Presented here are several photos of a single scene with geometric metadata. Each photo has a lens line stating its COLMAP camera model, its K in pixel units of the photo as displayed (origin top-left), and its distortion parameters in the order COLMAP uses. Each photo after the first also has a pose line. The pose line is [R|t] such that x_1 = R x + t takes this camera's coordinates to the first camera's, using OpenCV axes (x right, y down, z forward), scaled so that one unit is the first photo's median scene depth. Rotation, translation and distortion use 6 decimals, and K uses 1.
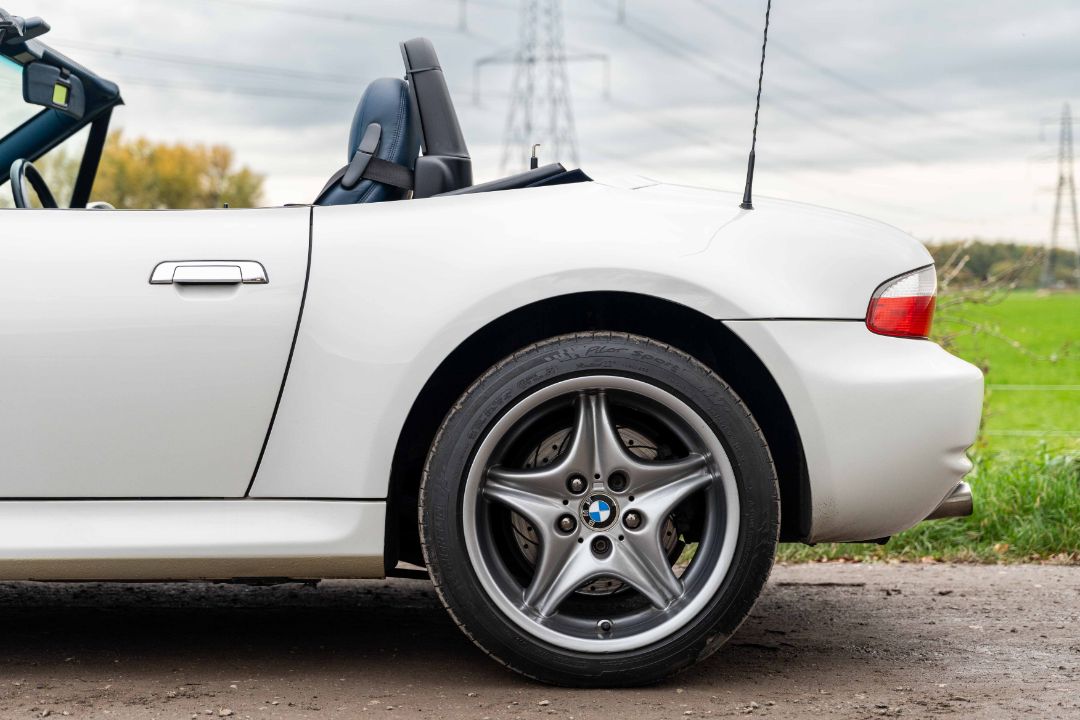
lens RADIAL K [[2327.1, 0, 540.0], [0, 2327.1, 360.0], [0, 0, 1]] dist [0.109697, 0.354252]
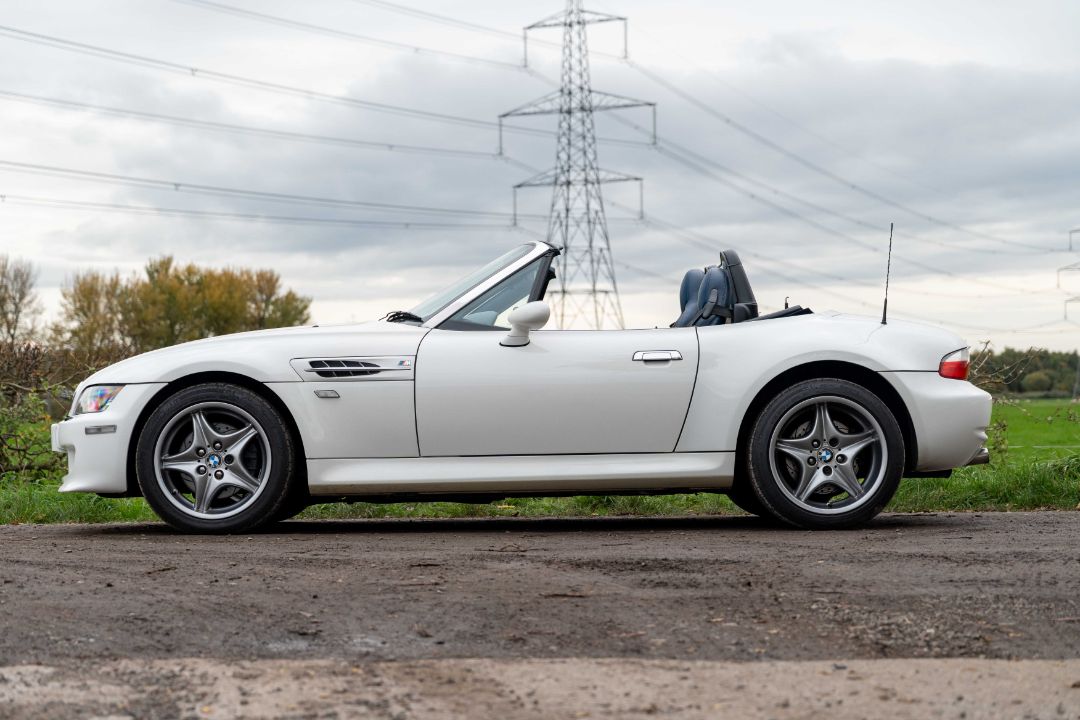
lens RADIAL K [[2327.1, 0, 540.0], [0, 2327.1, 360.0], [0, 0, 1]] dist [0.109697, 0.354252]
pose [[0.999711, -0.020011, -0.013320, -0.208734], [0.019310, 0.998521, -0.050831, 0.076199], [0.014318, 0.050559, 0.998618, -1.223942]]
